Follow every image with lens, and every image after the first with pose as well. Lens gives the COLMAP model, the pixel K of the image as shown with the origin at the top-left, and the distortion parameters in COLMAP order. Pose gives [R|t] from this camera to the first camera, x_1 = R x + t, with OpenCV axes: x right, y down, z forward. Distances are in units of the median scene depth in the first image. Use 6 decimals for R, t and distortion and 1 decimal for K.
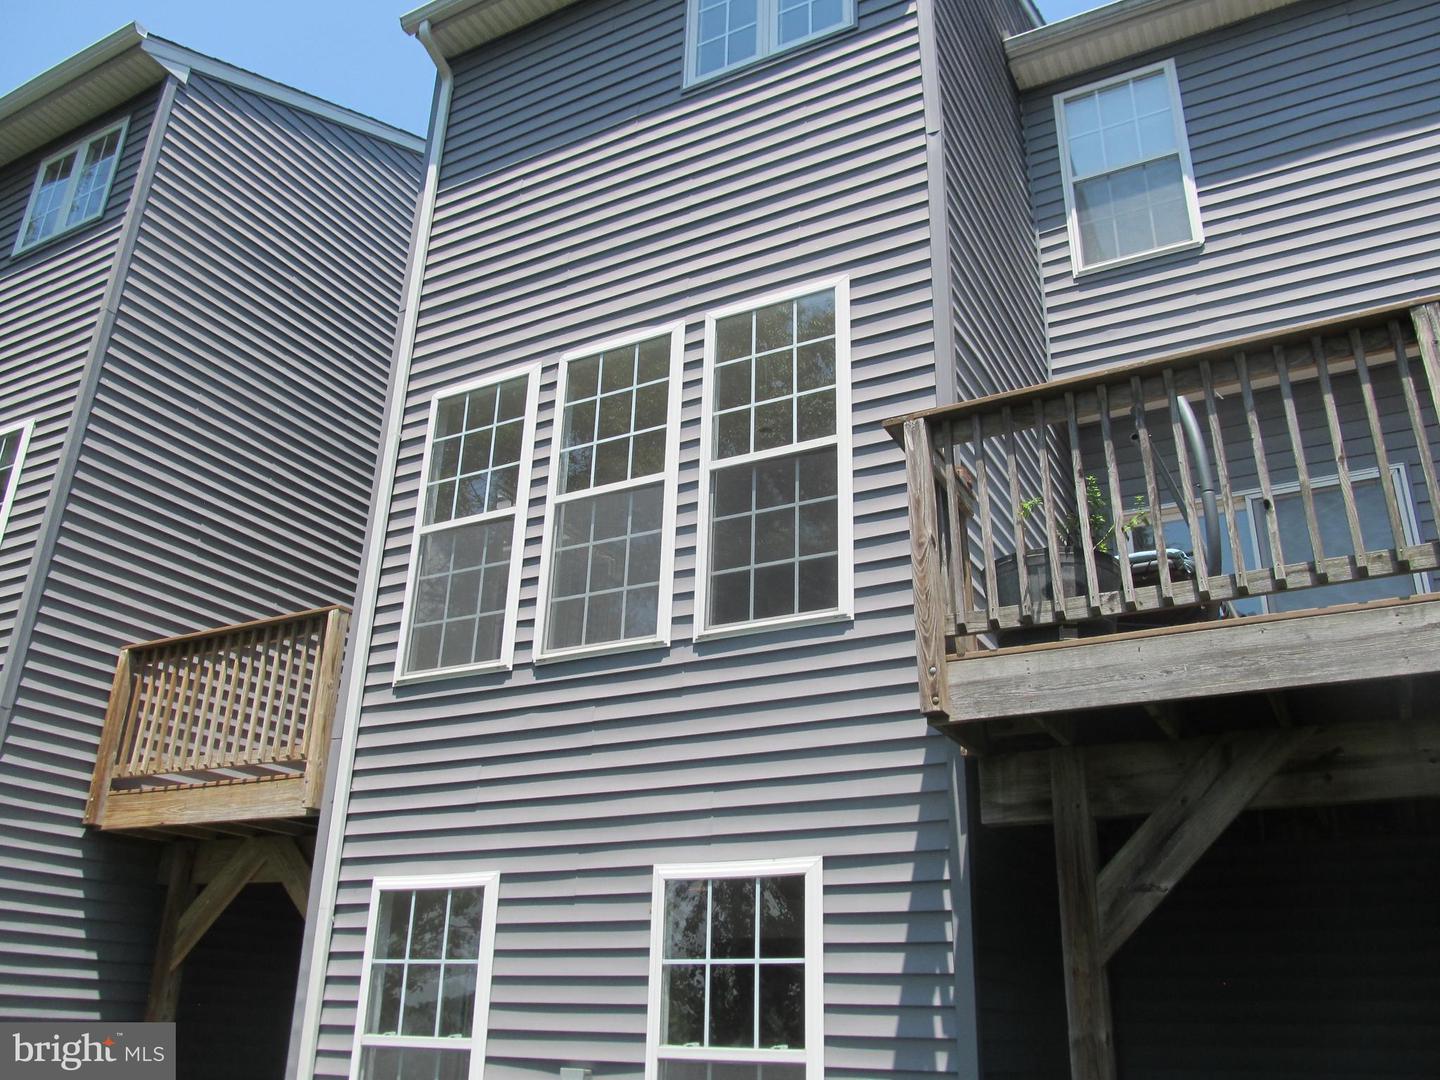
lens RADIAL K [[1198.3, 0, 720.0], [0, 1198.3, 540.0], [0, 0, 1]] dist [-0.060885, 0.039282]
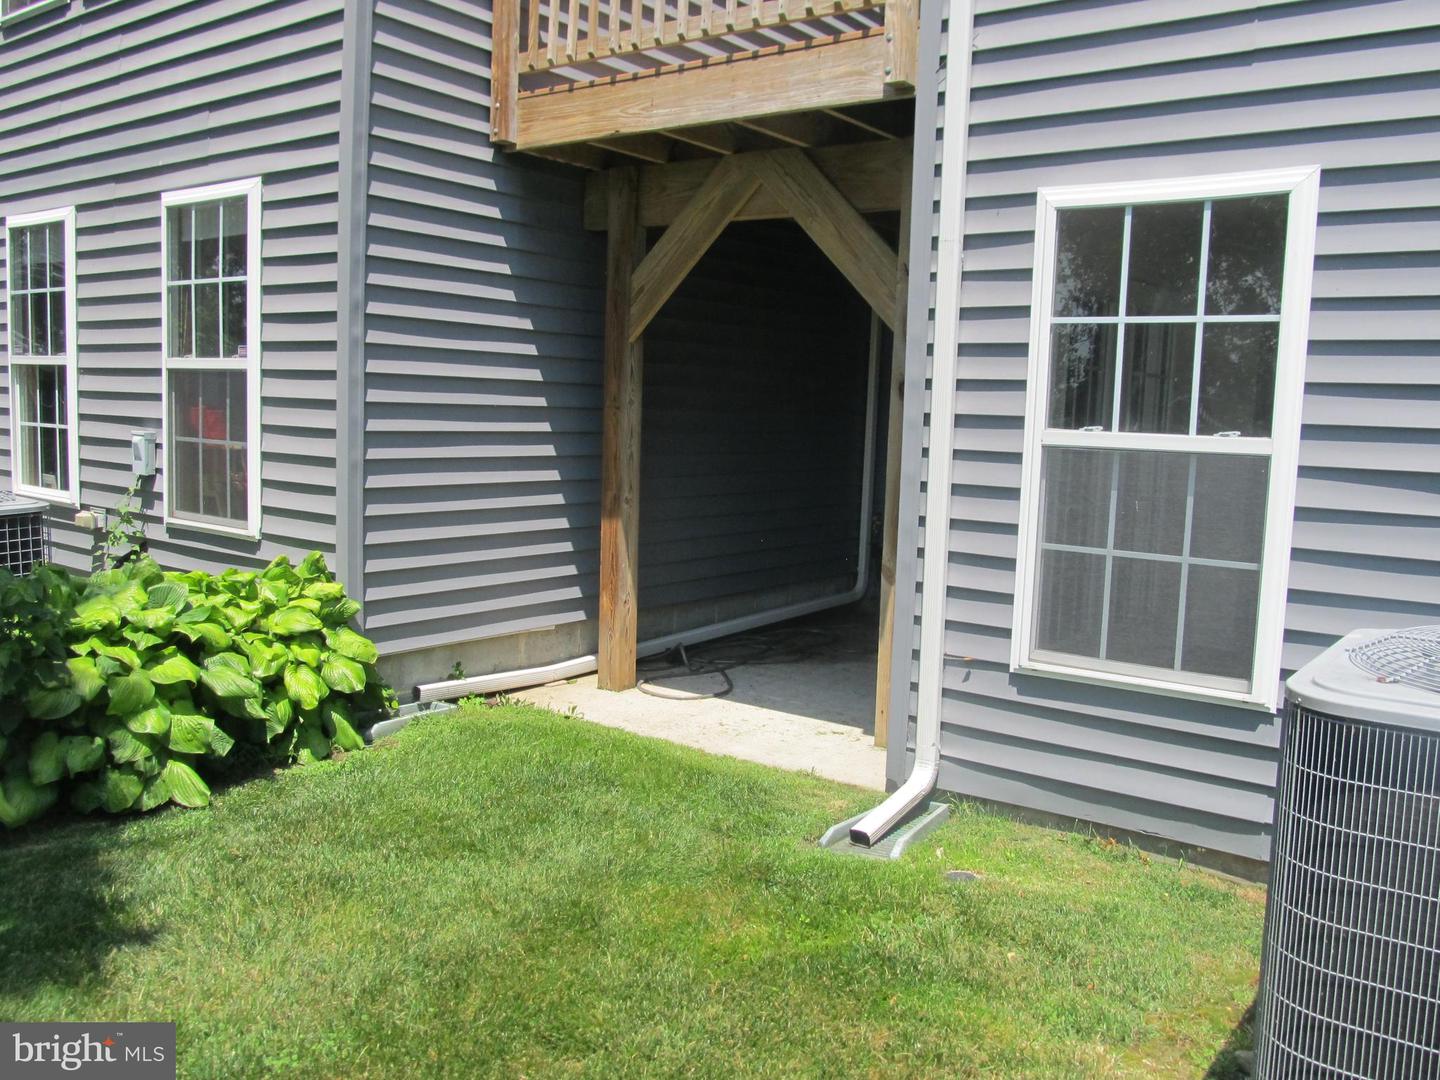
lens RADIAL K [[1198.3, 0, 720.0], [0, 1198.3, 540.0], [0, 0, 1]] dist [-0.060885, 0.039282]
pose [[0.989714, 0.024123, -0.141011, -0.302617], [0.046636, 0.877430, 0.477431, 0.118933], [0.135244, -0.479097, 0.867280, 0.299168]]
